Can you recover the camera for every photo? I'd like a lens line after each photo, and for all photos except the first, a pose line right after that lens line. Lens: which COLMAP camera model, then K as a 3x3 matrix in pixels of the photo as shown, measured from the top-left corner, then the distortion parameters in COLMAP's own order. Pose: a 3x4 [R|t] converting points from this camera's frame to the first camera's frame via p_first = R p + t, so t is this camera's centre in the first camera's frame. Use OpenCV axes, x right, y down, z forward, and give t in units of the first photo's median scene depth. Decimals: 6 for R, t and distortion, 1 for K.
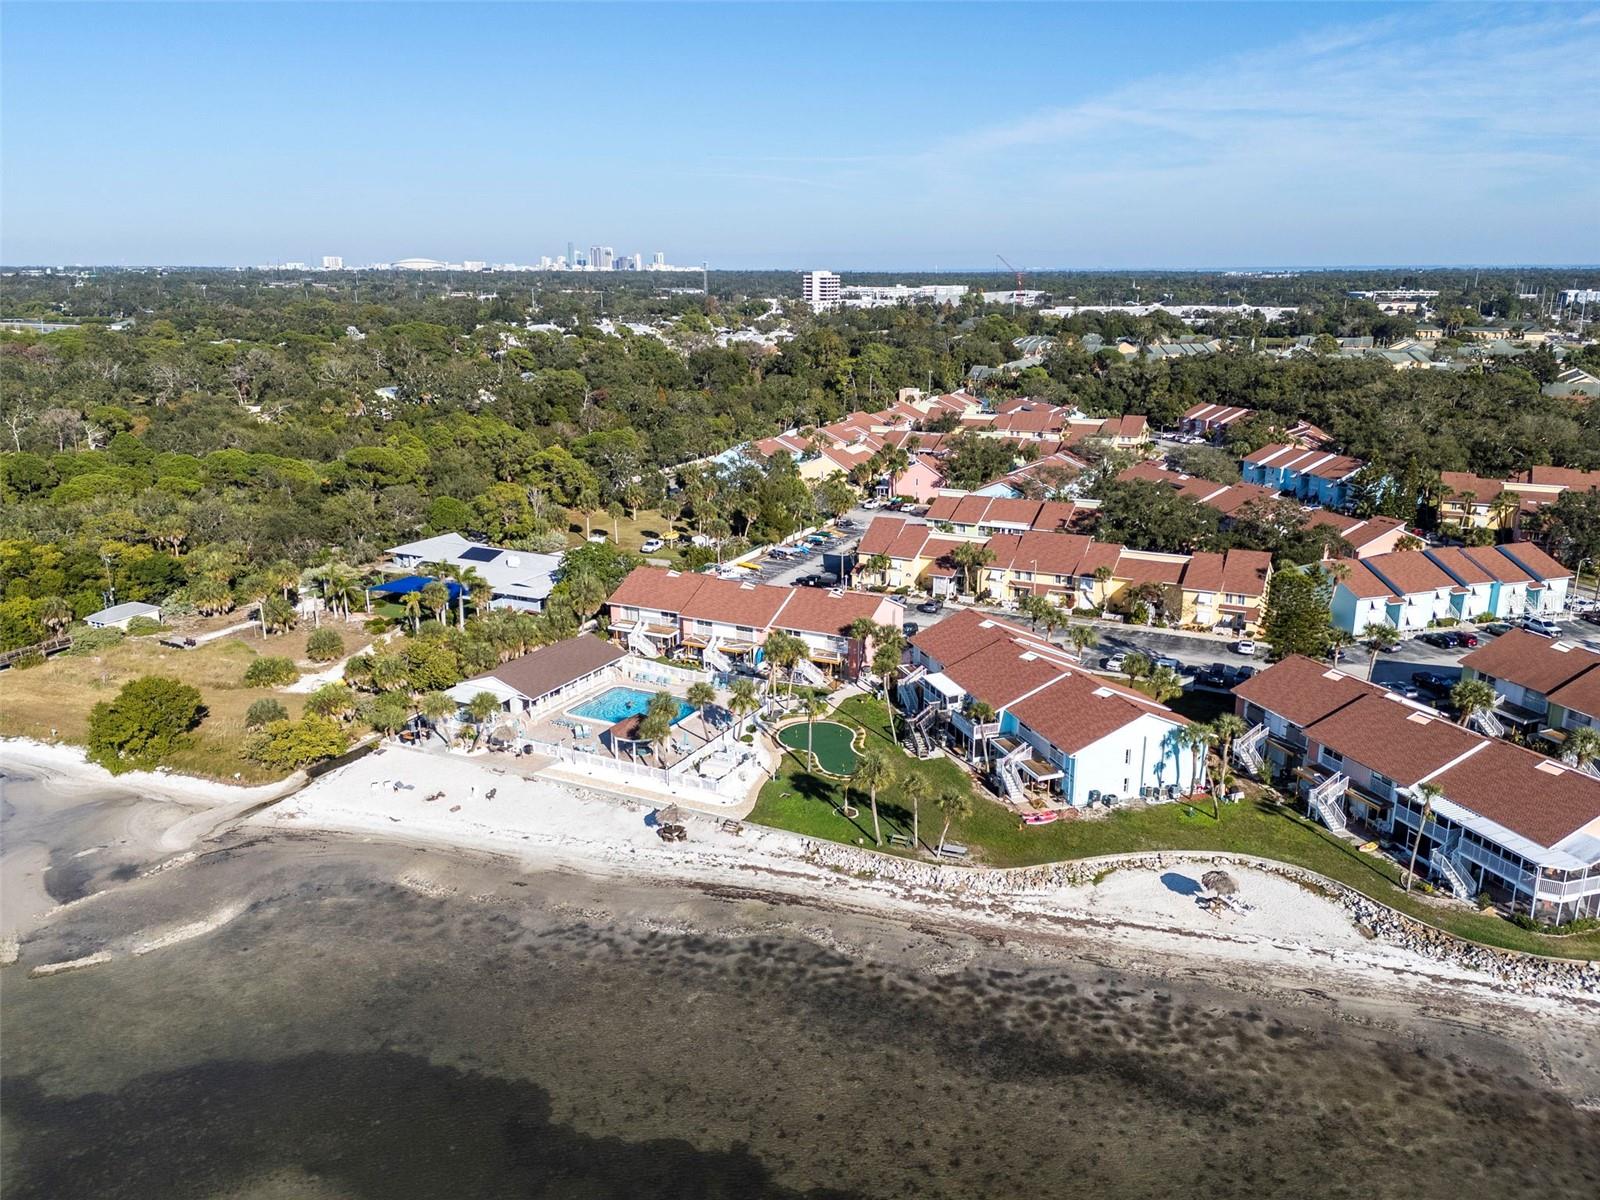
lens RADIAL K [[1187.4, 0, 795.3], [0, 1187.4, 590.6], [0, 0, 1]] dist [0.113570, -0.130083]
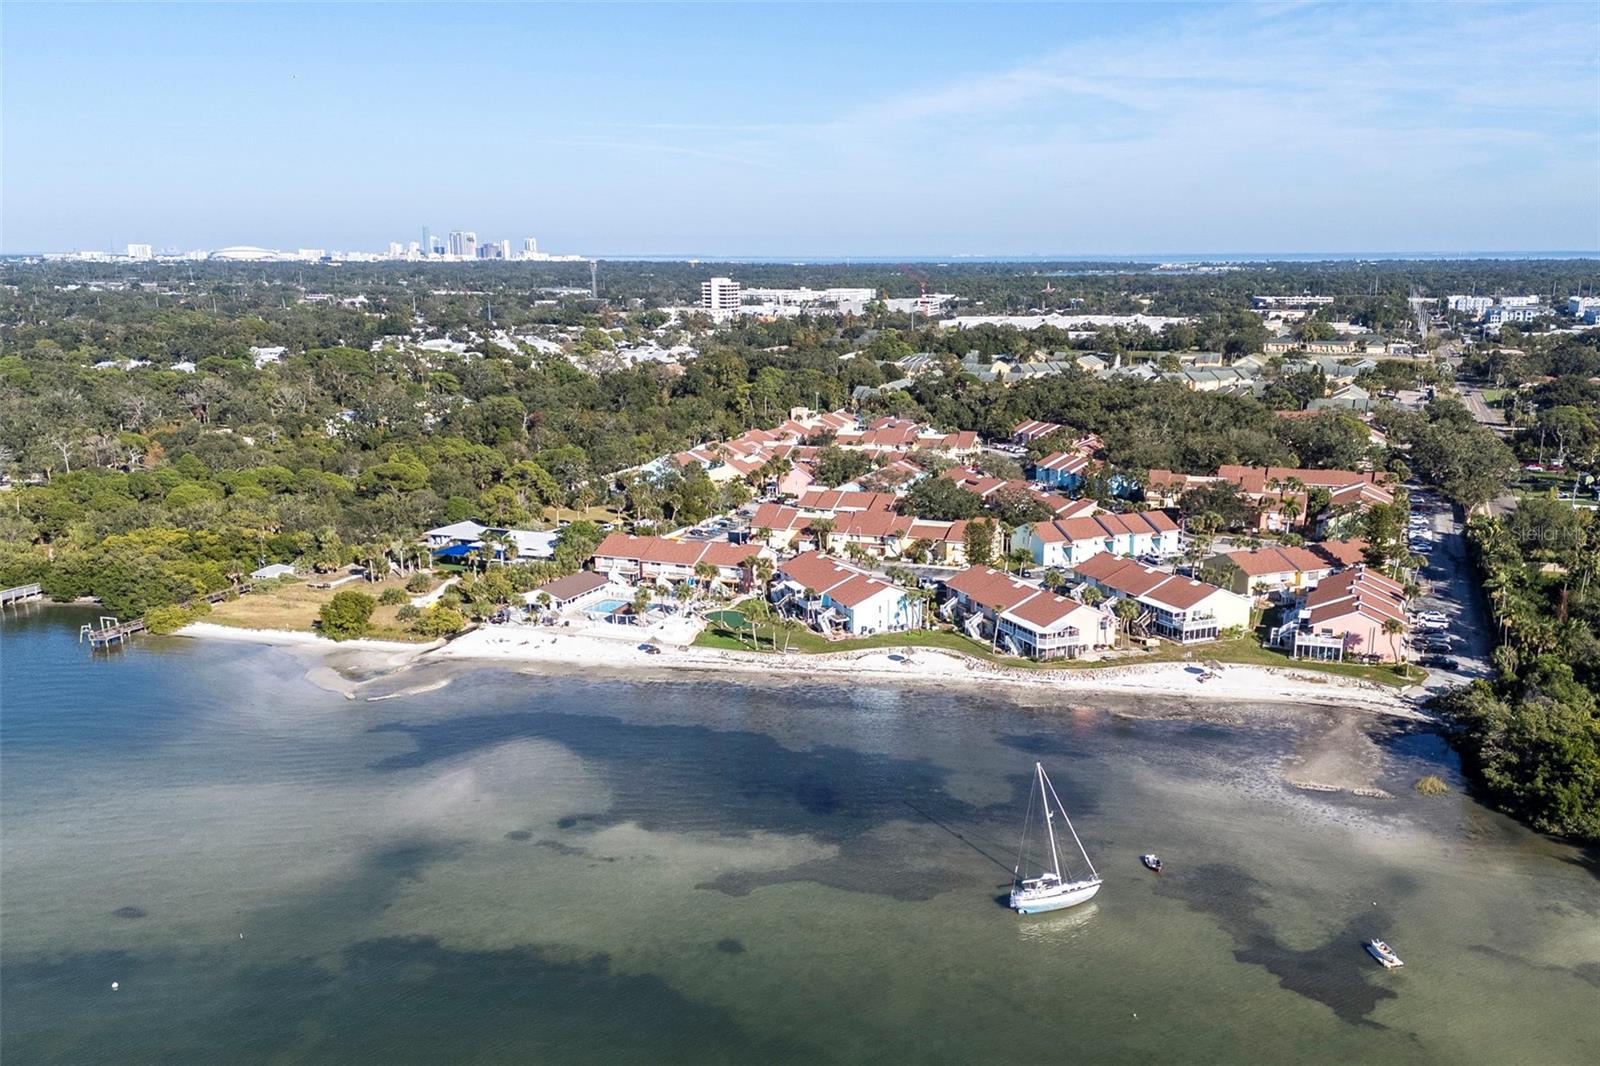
lens RADIAL K [[1374.5, 0, 844.9], [0, 1374.5, 588.4], [0, 0, 1]] dist [0.185044, -0.472266]
pose [[0.994142, -0.024524, 0.105259, -0.015104], [0.027338, 0.999304, -0.025375, 0.100474], [-0.104564, 0.028104, 0.994121, -0.806461]]
